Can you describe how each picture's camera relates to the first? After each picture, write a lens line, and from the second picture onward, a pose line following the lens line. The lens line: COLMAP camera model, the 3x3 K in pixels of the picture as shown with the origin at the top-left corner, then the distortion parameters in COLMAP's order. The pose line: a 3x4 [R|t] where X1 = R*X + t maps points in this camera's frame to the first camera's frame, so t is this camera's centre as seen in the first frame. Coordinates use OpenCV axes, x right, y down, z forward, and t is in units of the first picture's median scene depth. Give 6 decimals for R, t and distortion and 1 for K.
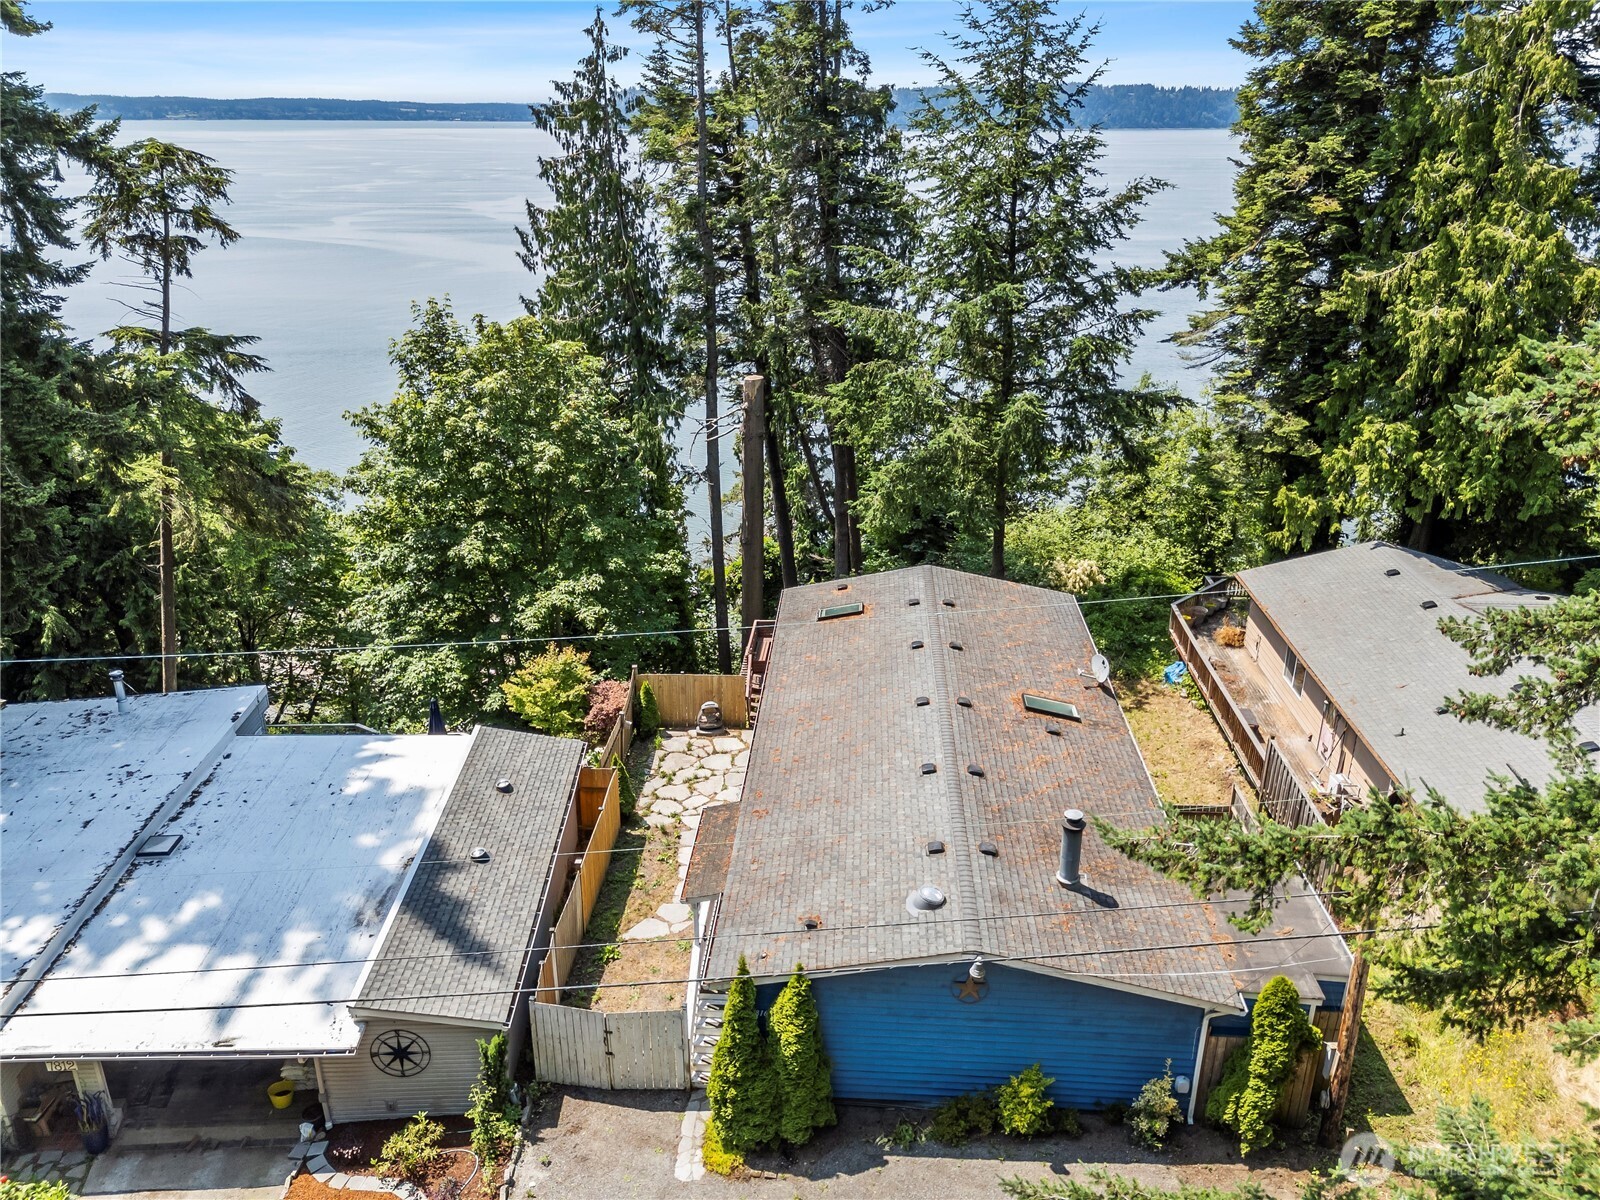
lens RADIAL K [[1177.1, 0, 800.0], [0, 1177.1, 600.0], [0, 0, 1]] dist [0.078760, -0.086758]
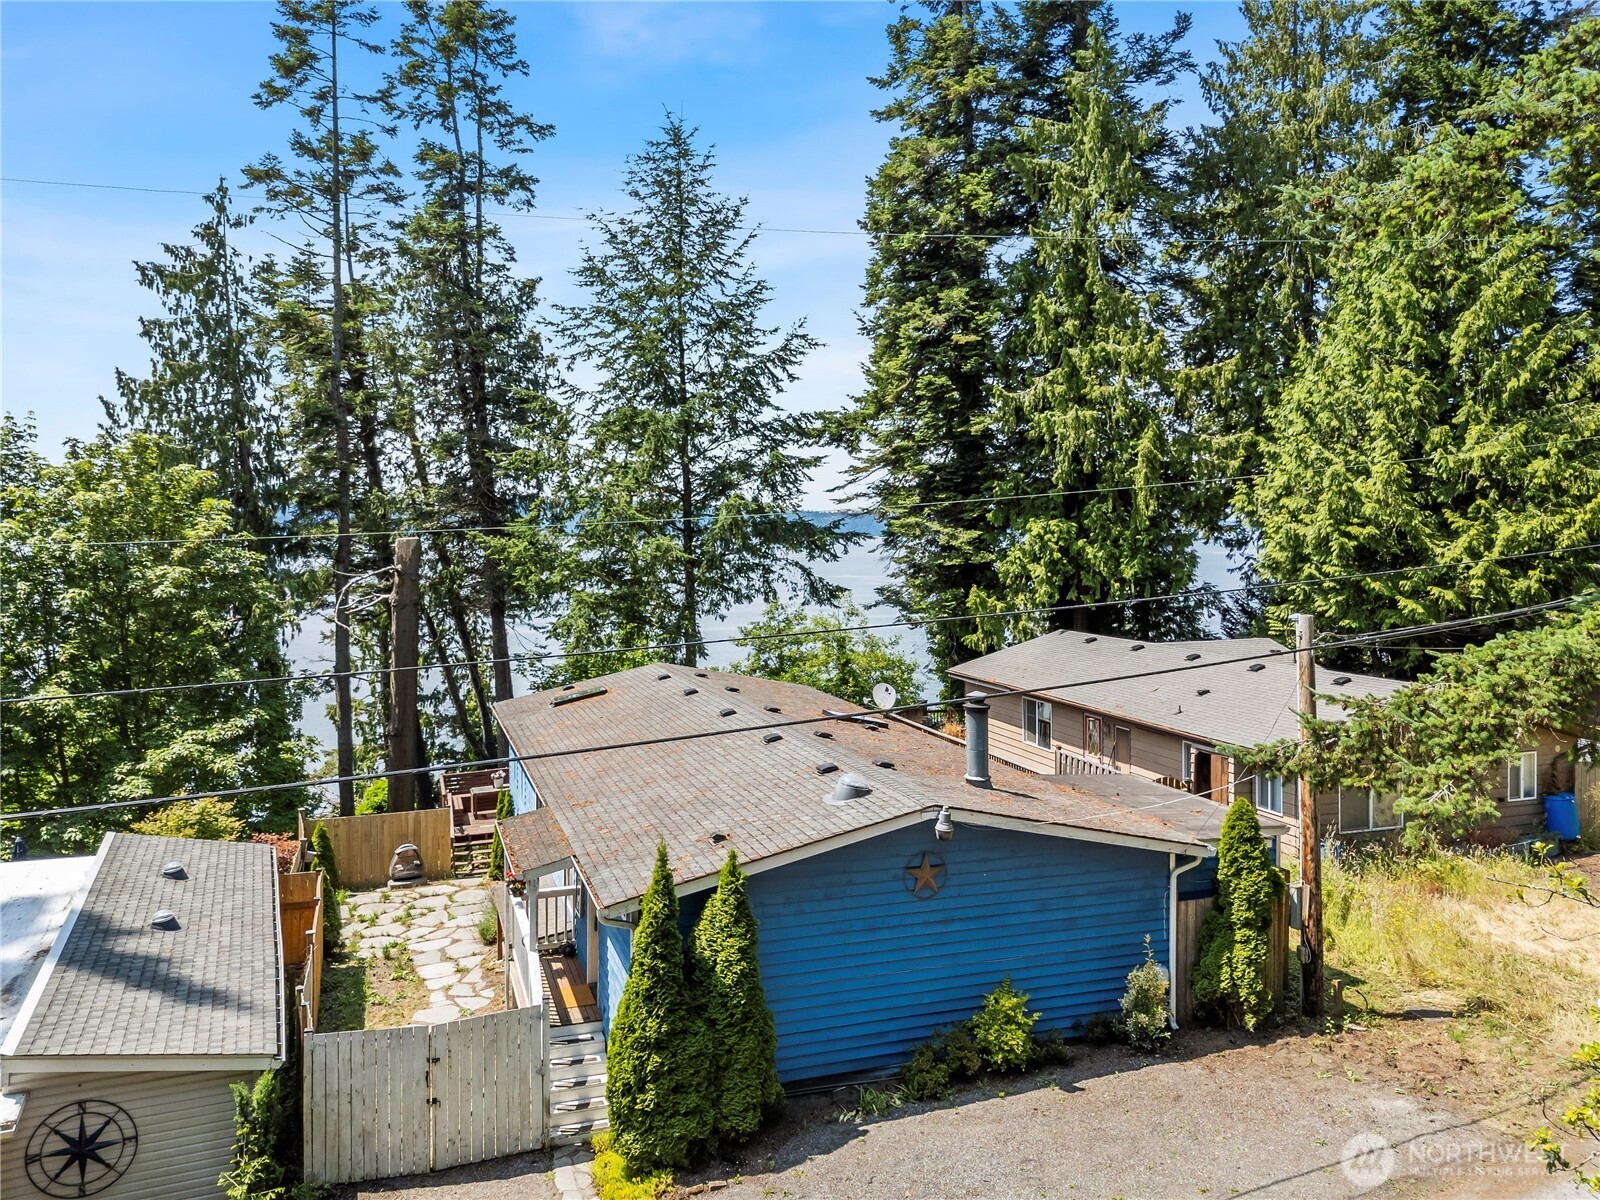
lens RADIAL K [[1197.1, 0, 804.7], [0, 1197.1, 560.7], [0, 0, 1]] dist [0.055127, -0.051240]
pose [[0.926124, -0.013892, 0.376963, -0.132732], [0.145467, 0.935180, -0.322920, 0.210403], [-0.348042, 0.353900, 0.868114, 0.135036]]
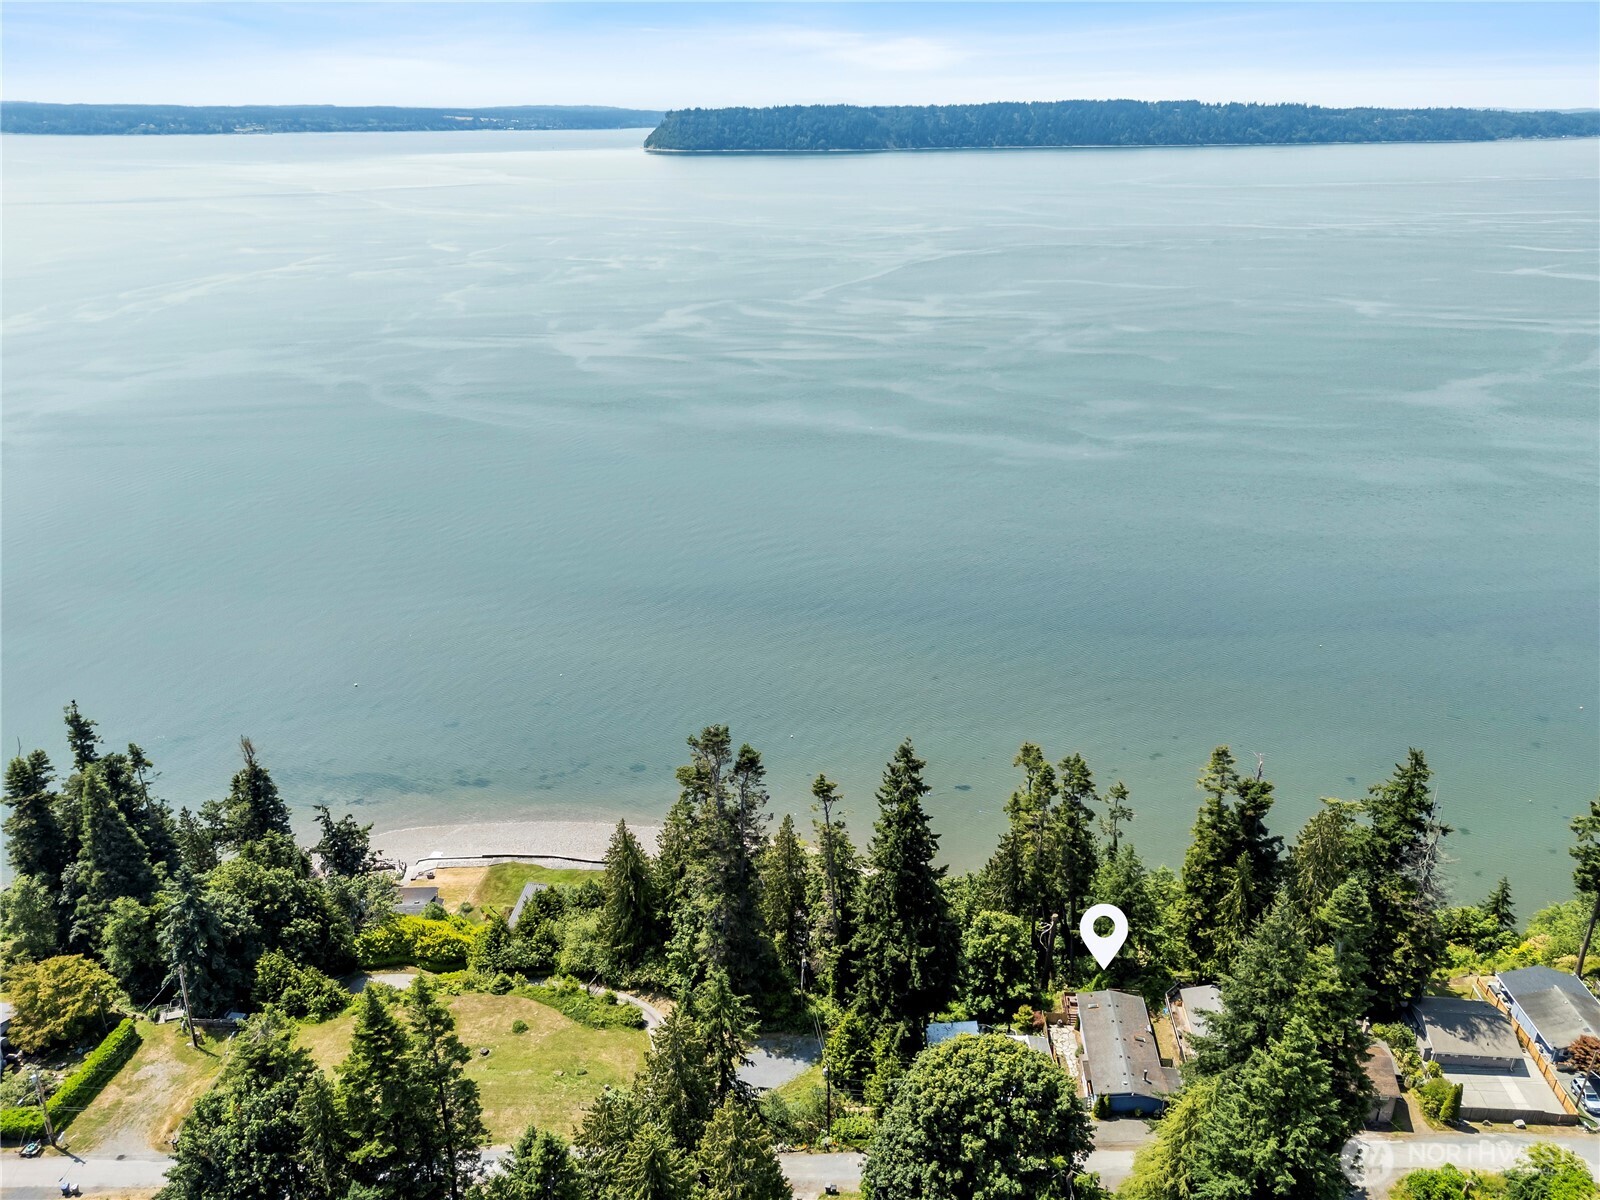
lens RADIAL K [[1133.5, 0, 803.0], [0, 1133.5, 662.3], [0, 0, 1]] dist [0.049678, 0.000254]
pose [[0.999417, 0.008516, -0.033078, -0.933088], [-0.006712, 0.998505, 0.054253, -1.518502], [0.033490, -0.053999, 0.997979, -3.339881]]
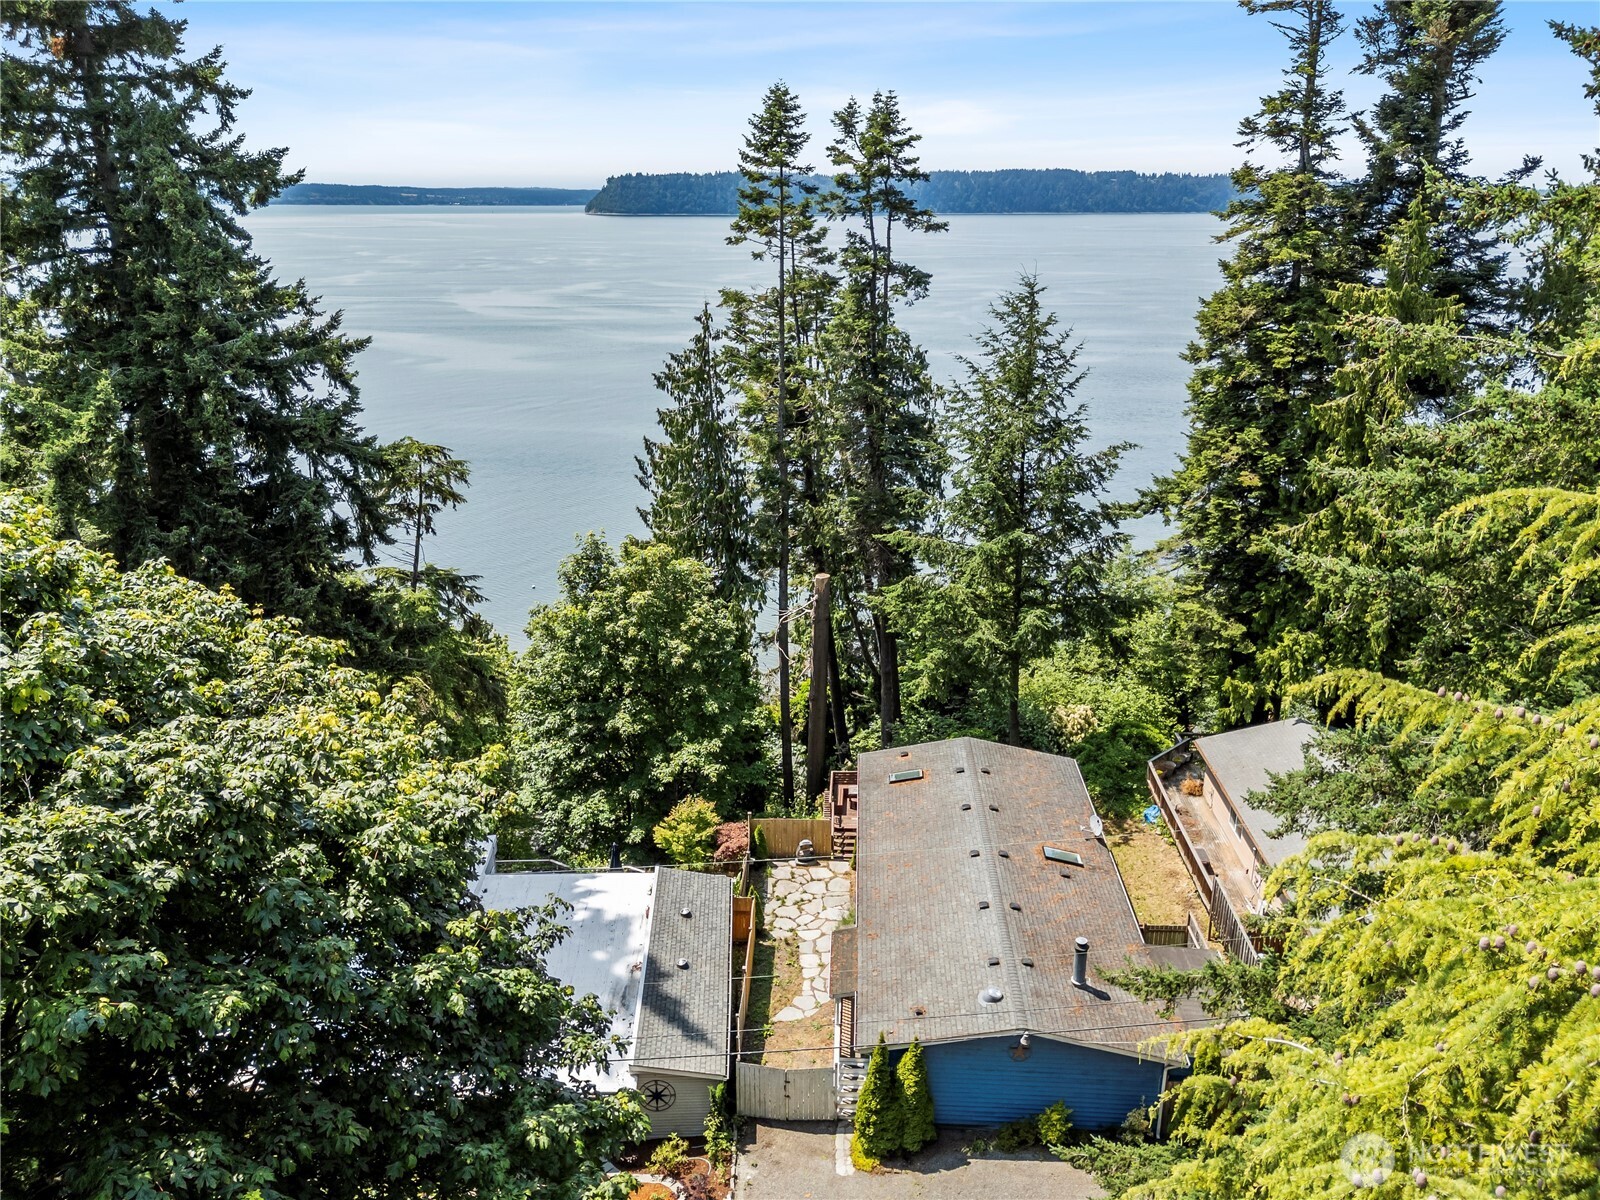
lens RADIAL K [[1177.1, 0, 800.0], [0, 1177.1, 600.0], [0, 0, 1]] dist [0.078760, -0.086758]
pose [[0.999977, -0.002983, 0.006093, -0.091378], [0.003350, 0.998127, -0.061090, -0.105385], [-0.005900, 0.061109, 0.998114, -0.363910]]
